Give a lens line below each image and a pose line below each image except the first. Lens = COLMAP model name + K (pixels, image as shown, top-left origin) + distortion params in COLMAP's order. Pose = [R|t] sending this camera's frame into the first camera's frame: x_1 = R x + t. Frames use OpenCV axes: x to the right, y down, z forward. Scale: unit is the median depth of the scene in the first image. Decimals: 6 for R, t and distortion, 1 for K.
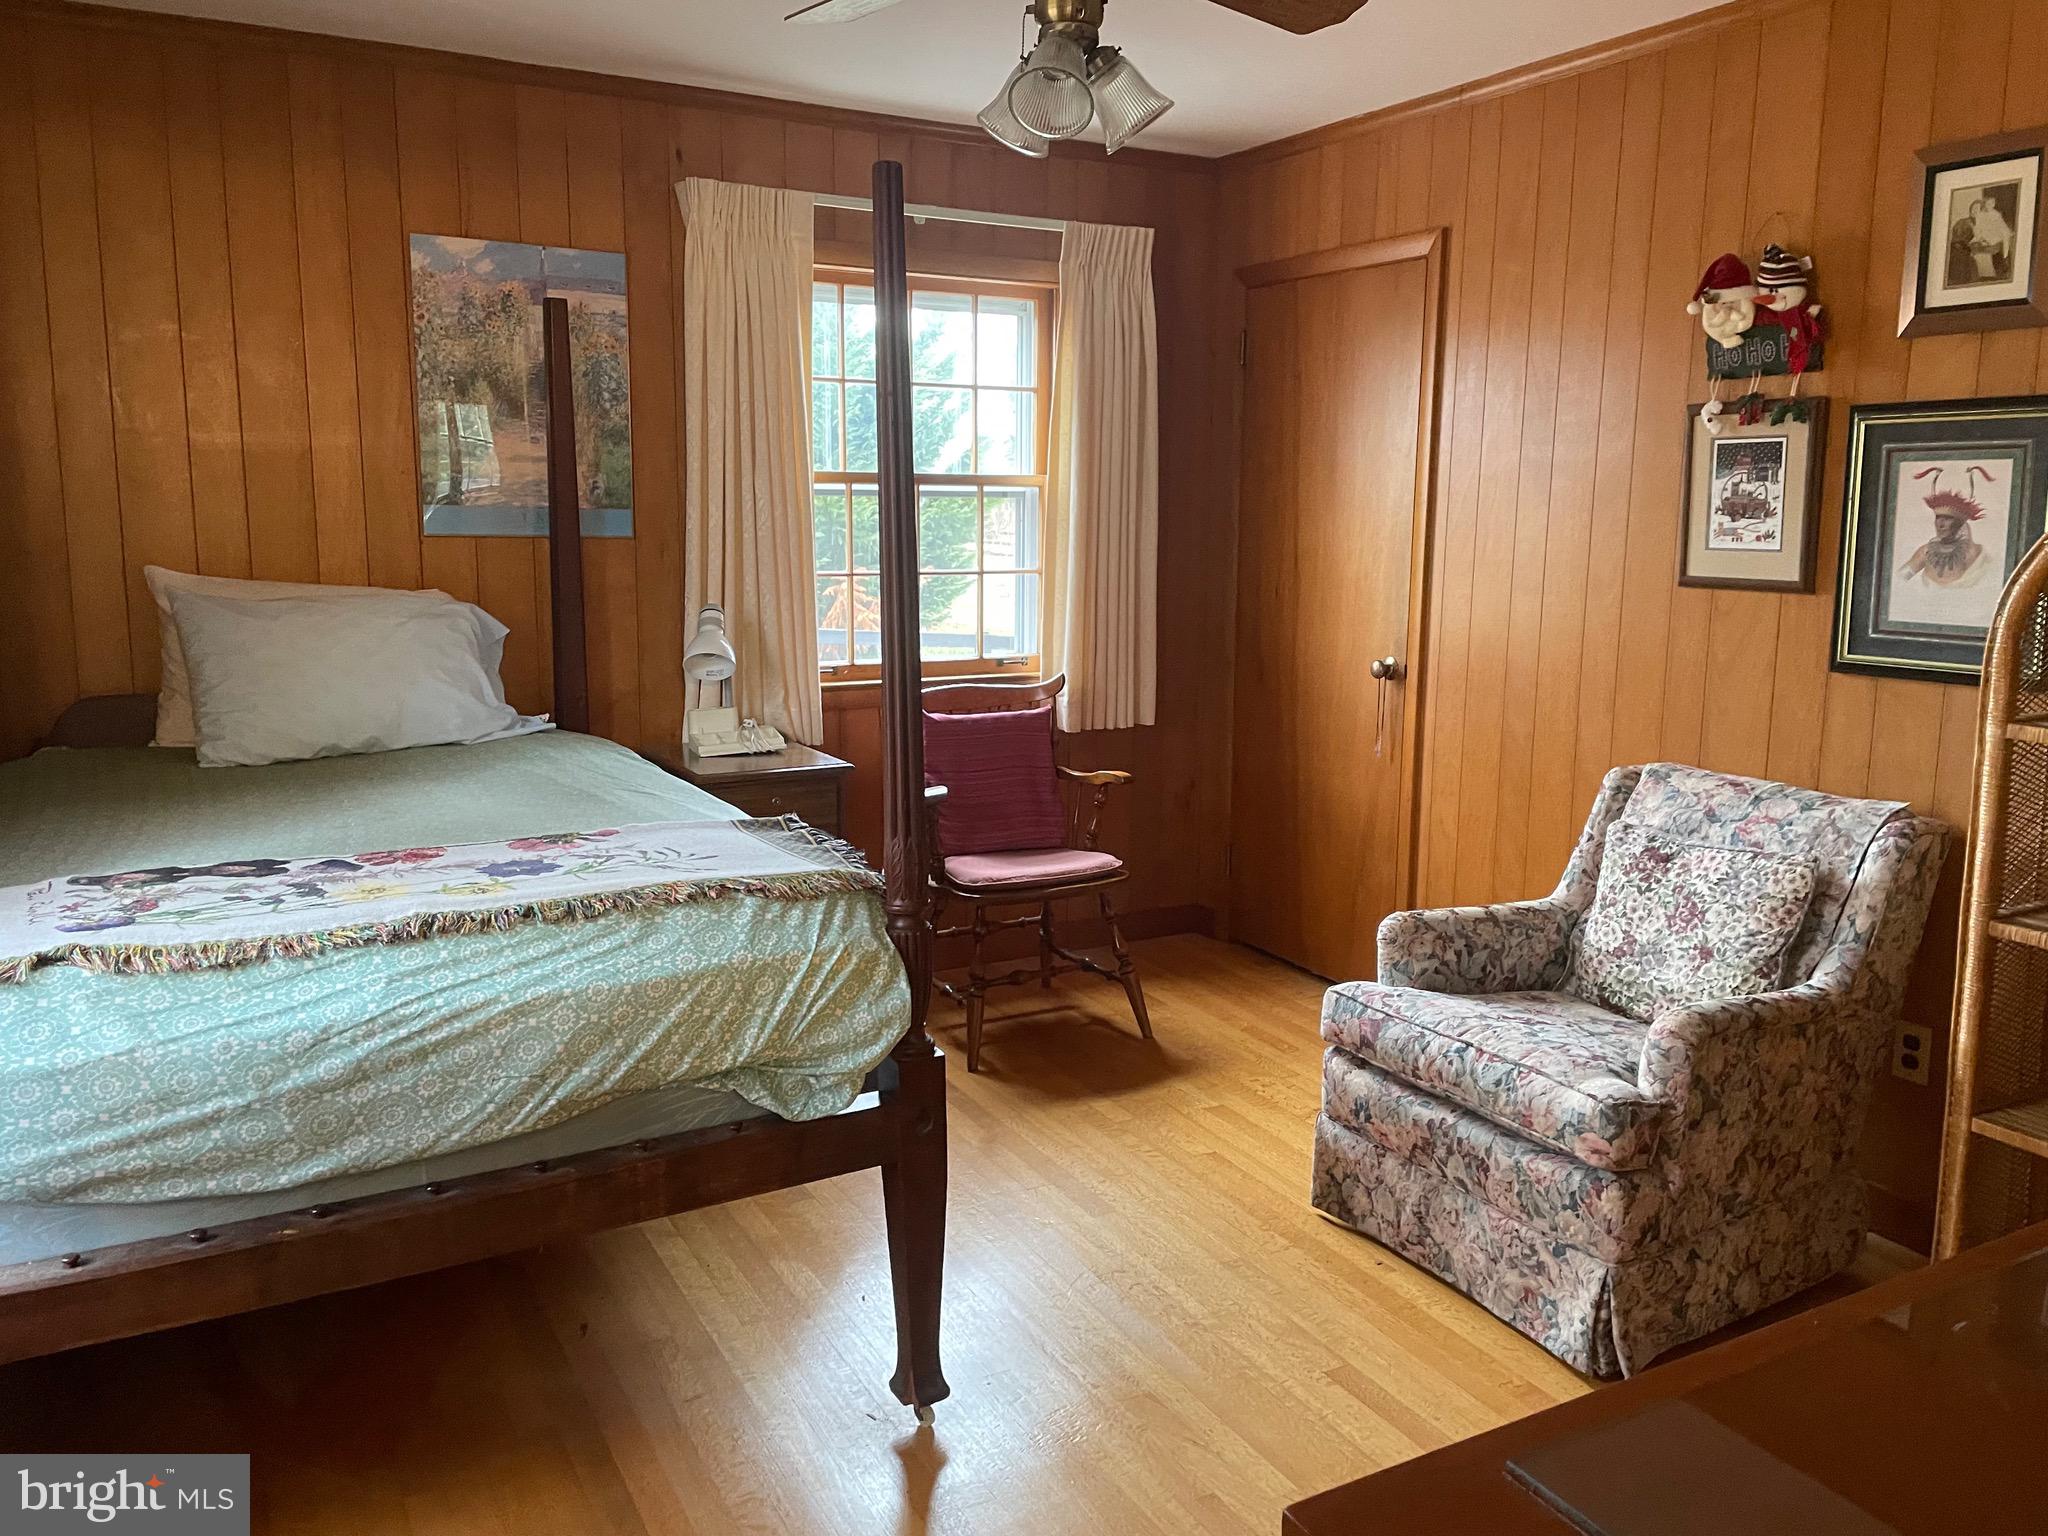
lens RADIAL K [[1558.0, 0, 1033.0], [0, 1558.0, 763.0], [0, 0, 1]] dist [0.087862, -0.104583]
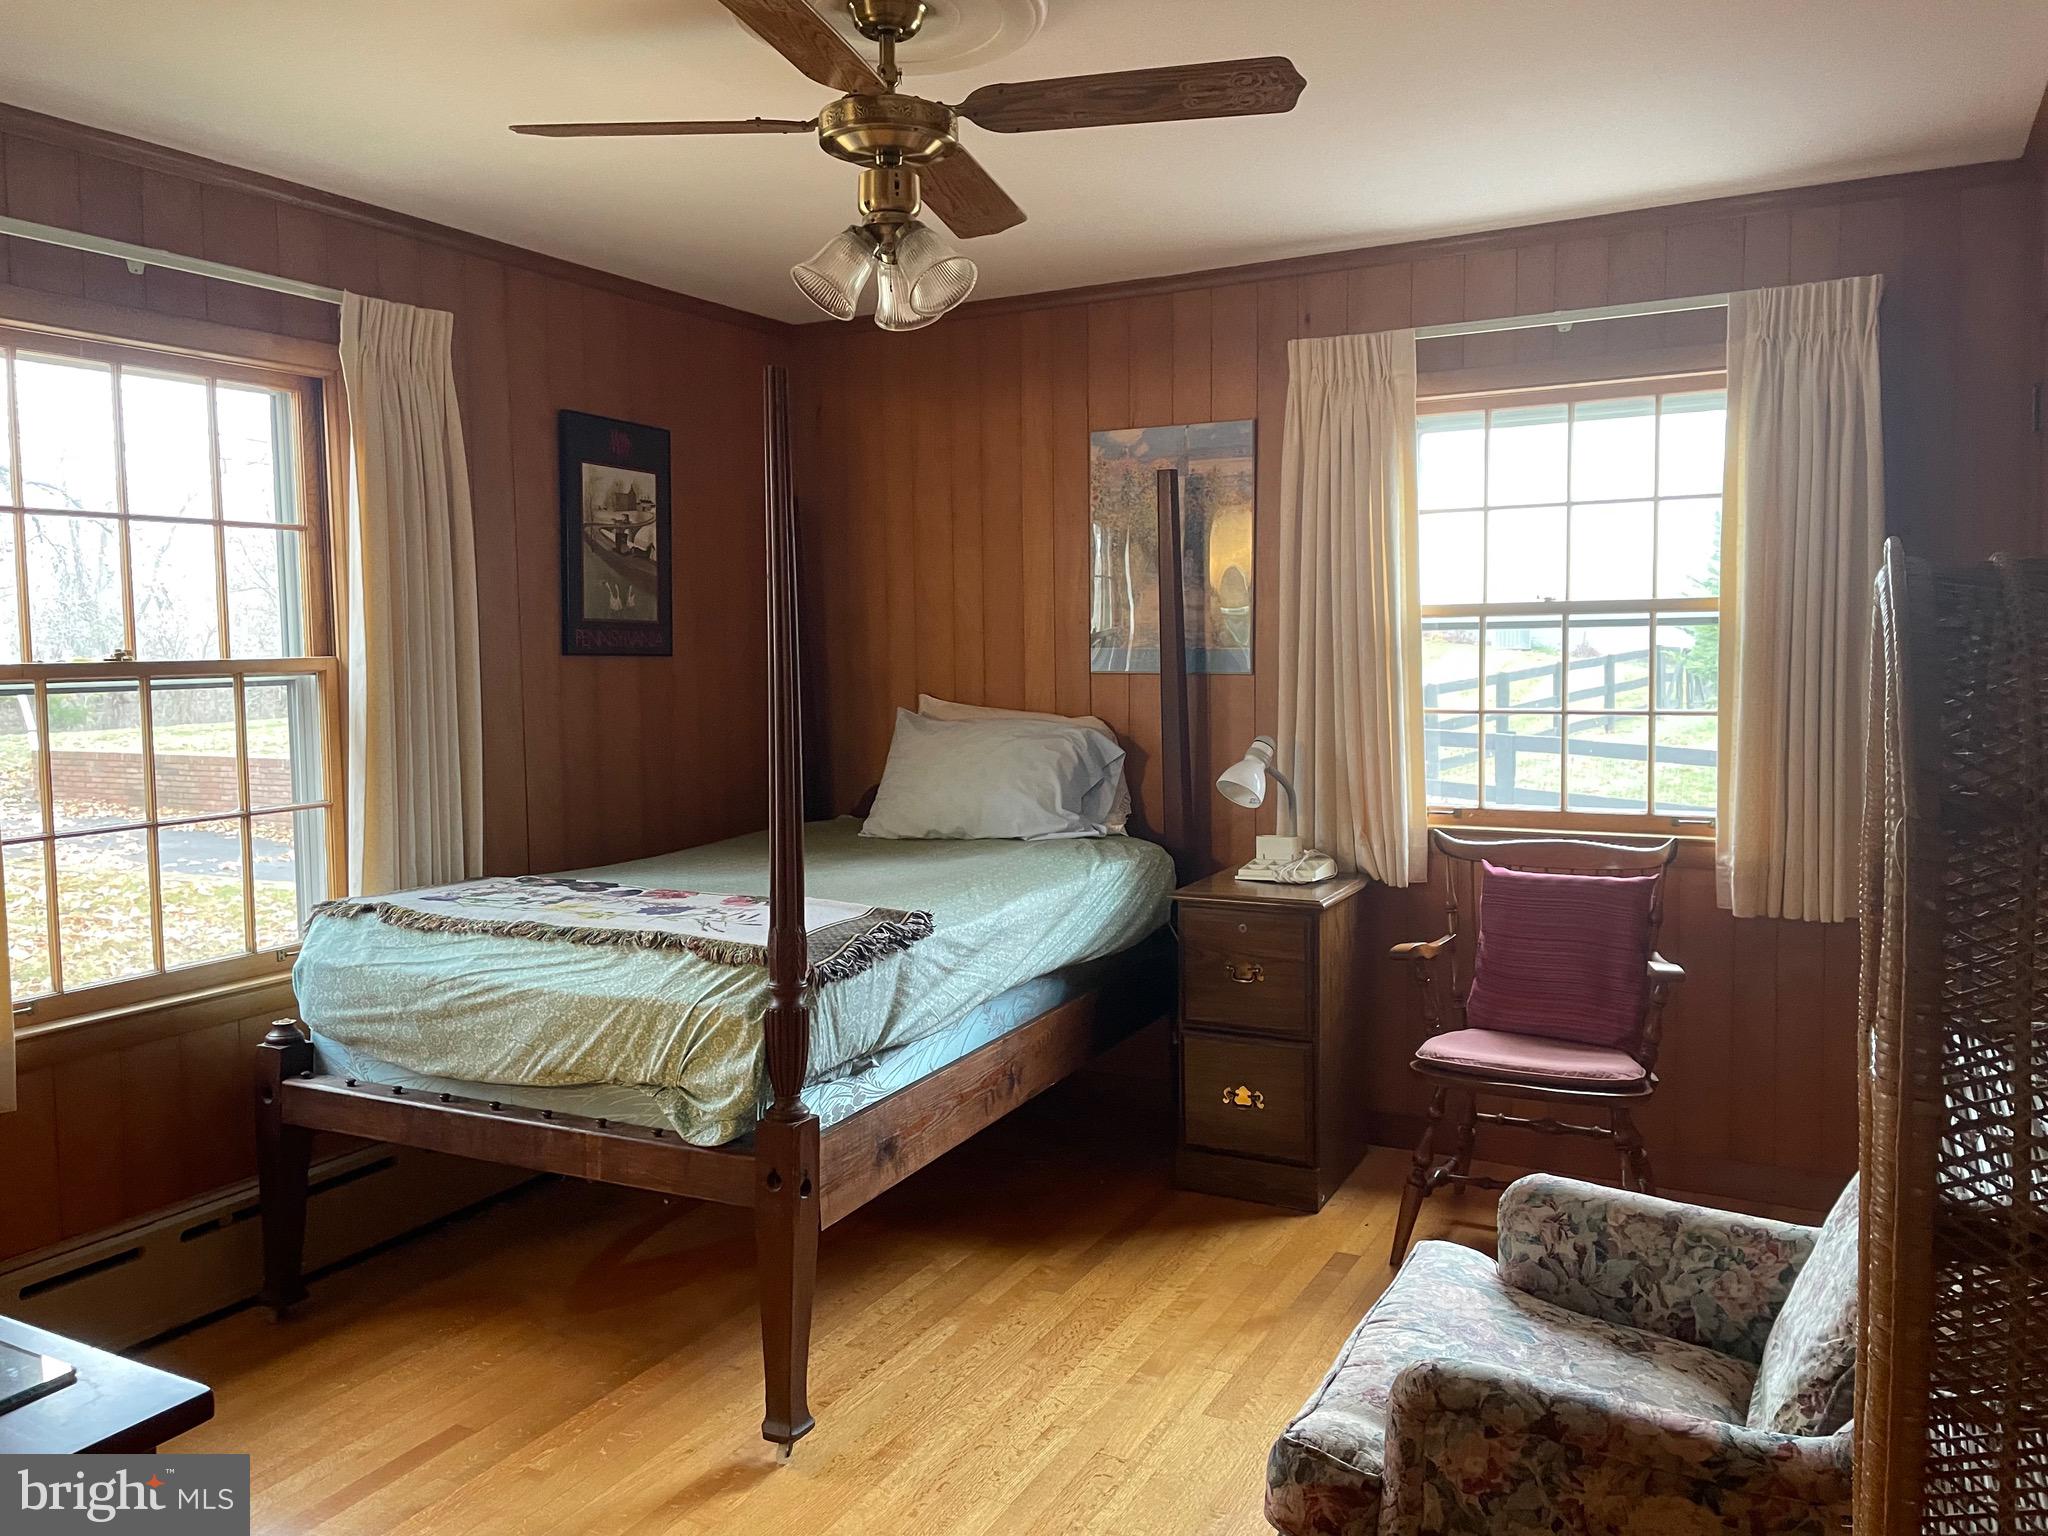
lens RADIAL K [[1558.0, 0, 1033.0], [0, 1558.0, 763.0], [0, 0, 1]] dist [0.087862, -0.104583]
pose [[0.543412, 0.050456, -0.837949, 1.018250], [-0.123409, 0.992148, -0.020290, -0.074730], [0.830346, 0.114436, 0.545372, 0.525083]]
